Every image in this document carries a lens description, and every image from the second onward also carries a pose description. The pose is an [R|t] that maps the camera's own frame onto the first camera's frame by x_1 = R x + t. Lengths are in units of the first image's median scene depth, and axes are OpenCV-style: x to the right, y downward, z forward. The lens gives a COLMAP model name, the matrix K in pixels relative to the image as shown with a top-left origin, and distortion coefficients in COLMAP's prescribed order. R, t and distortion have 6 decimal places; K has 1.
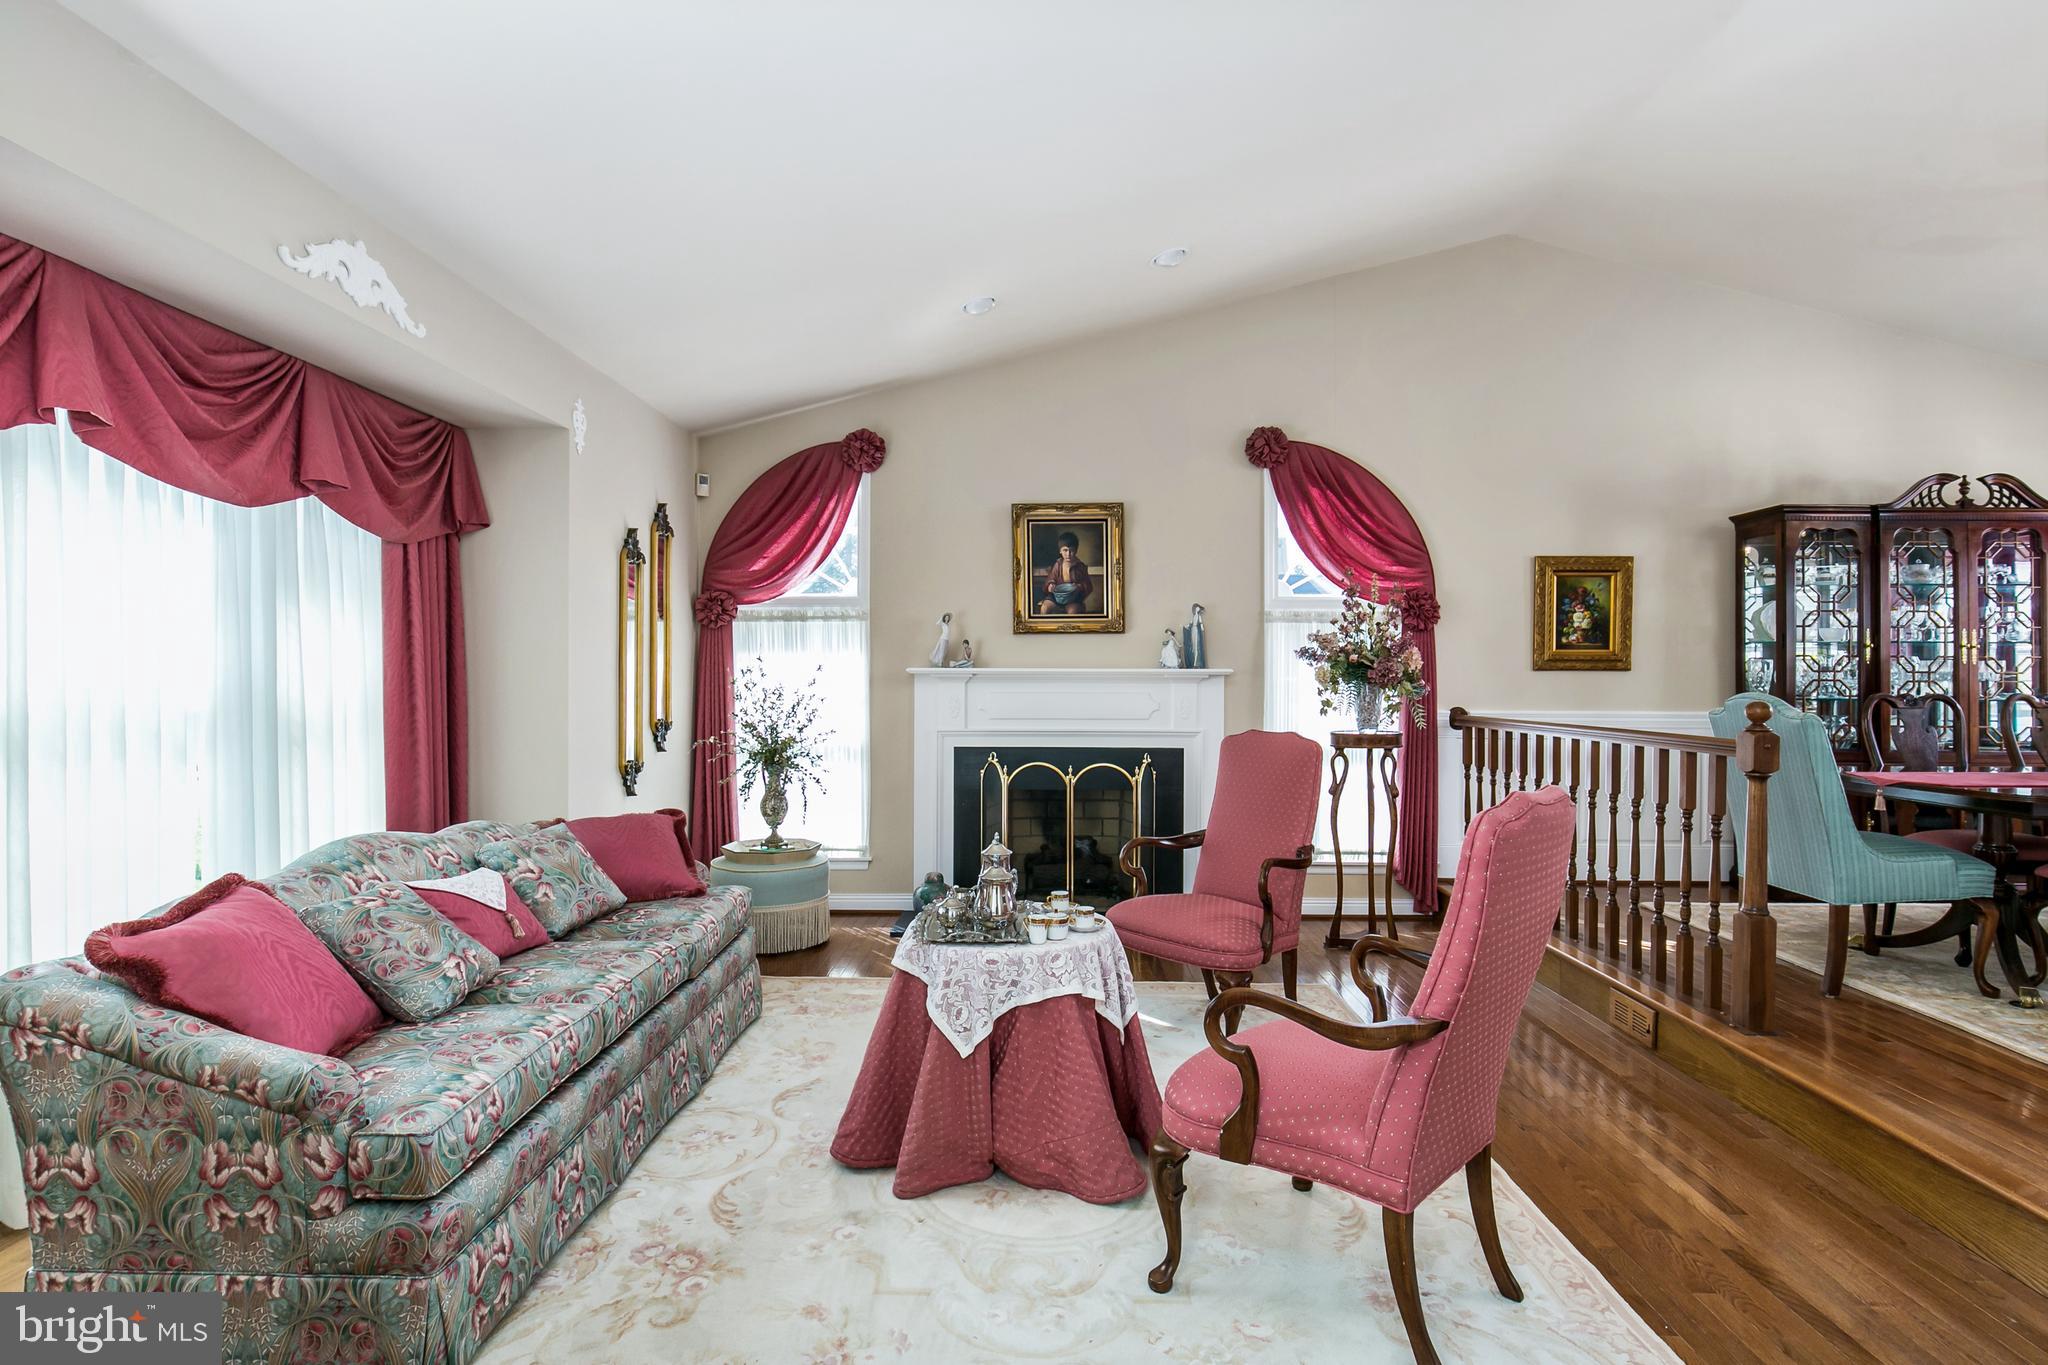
lens RADIAL K [[1053.2, 0, 1026.3], [0, 1053.2, 675.2], [0, 0, 1]] dist [-0.004053, 0.000859]
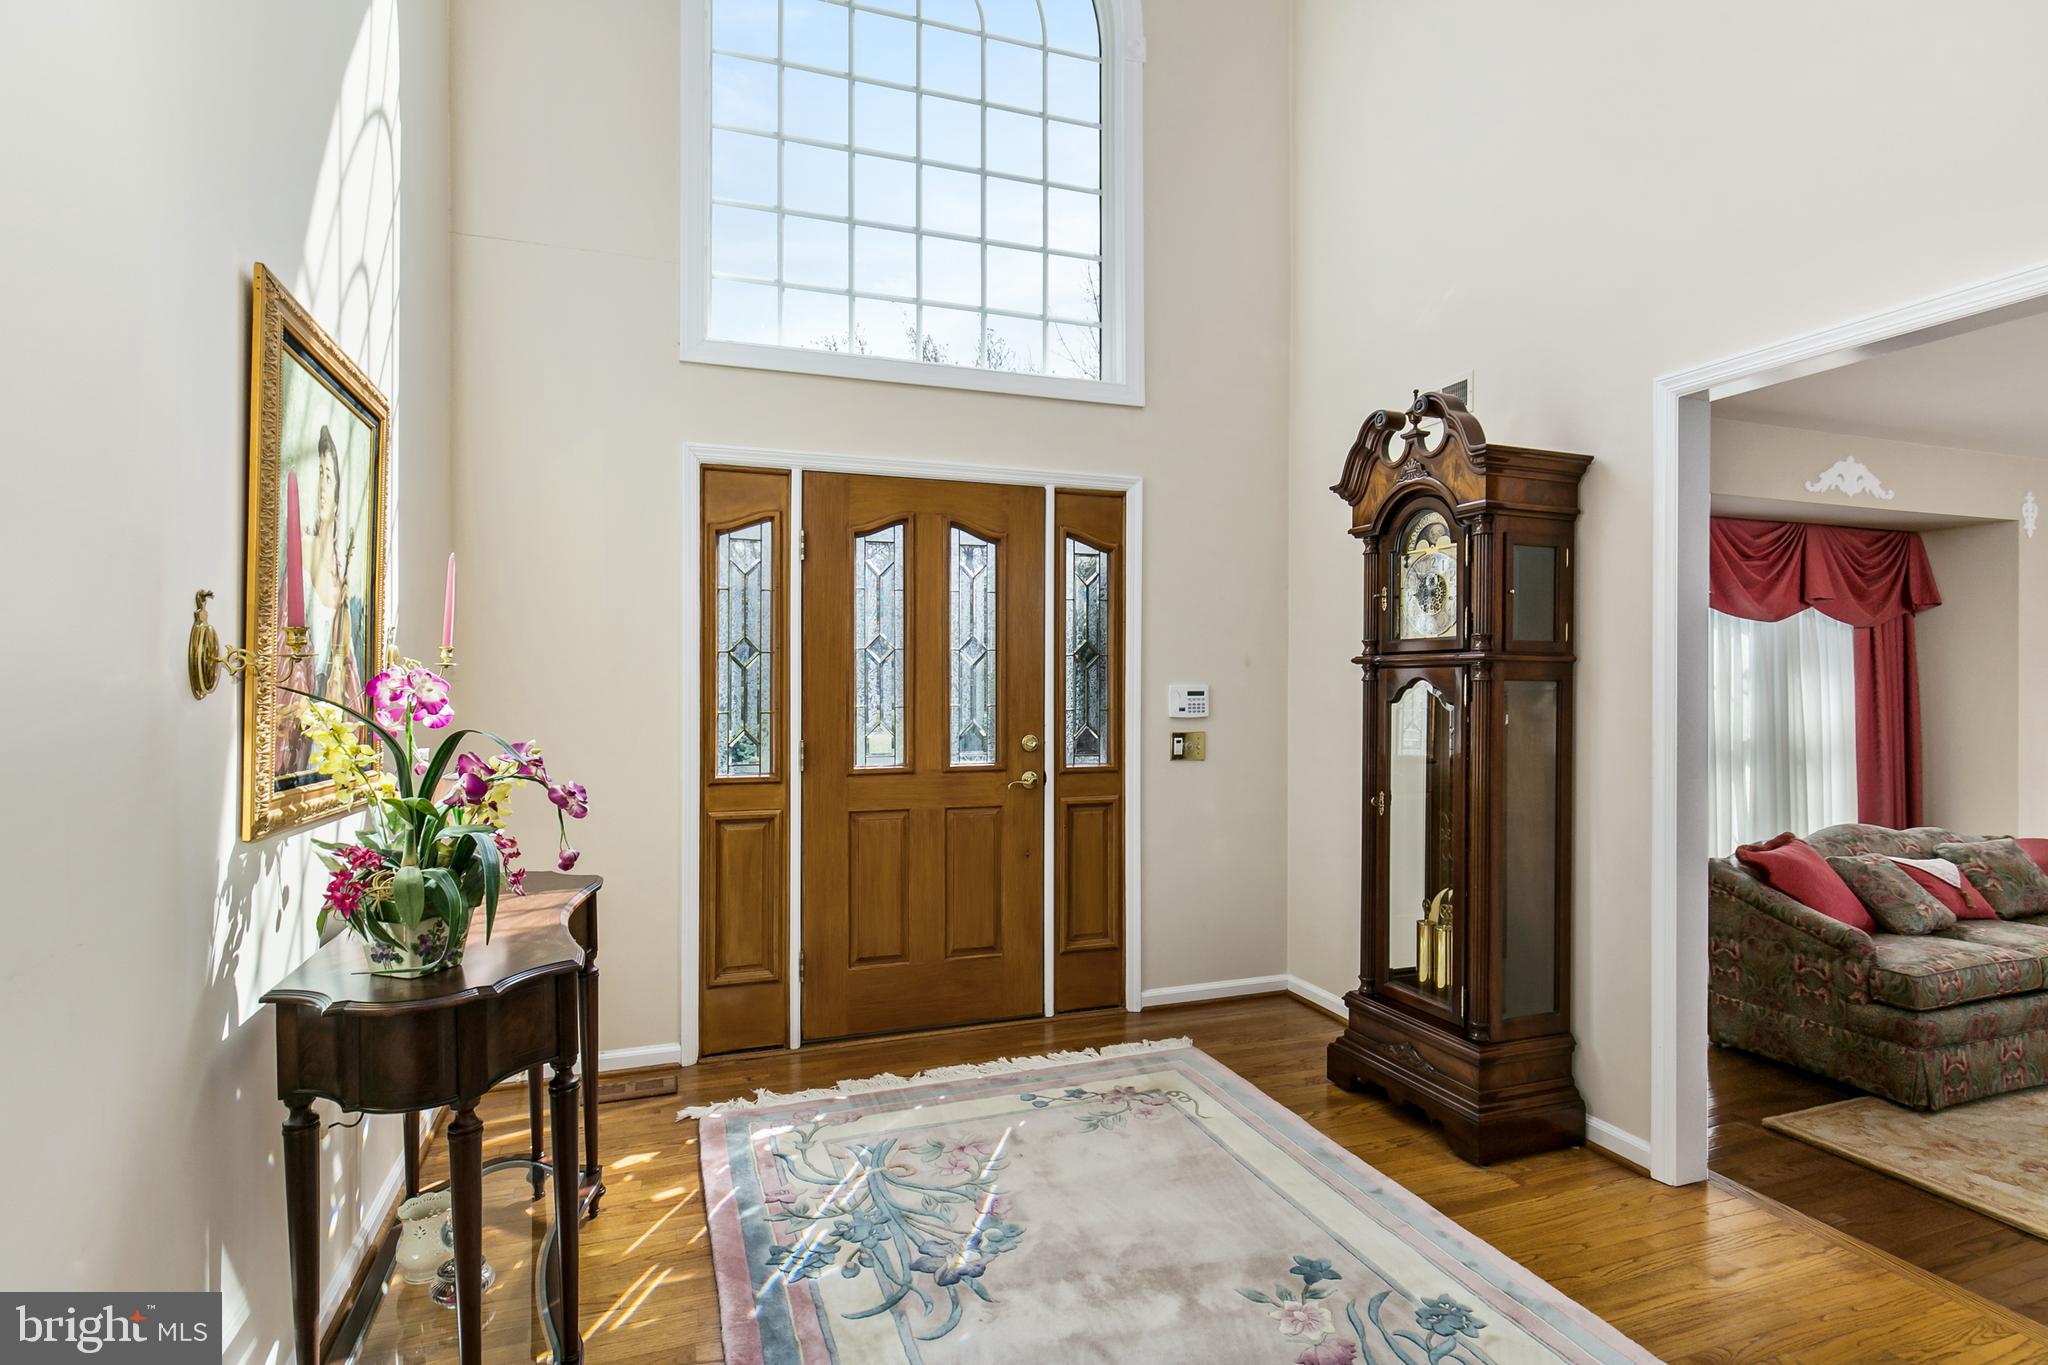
lens RADIAL K [[1053.2, 0, 1007.8], [0, 1053.2, 675.3], [0, 0, 1]] dist [-0.004053, 0.000859]
pose [[0.375076, -0.004261, -0.926984, 0.295020], [-0.001821, 0.999984, -0.005334, -0.050800], [0.926992, 0.003689, 0.375062, -0.630886]]
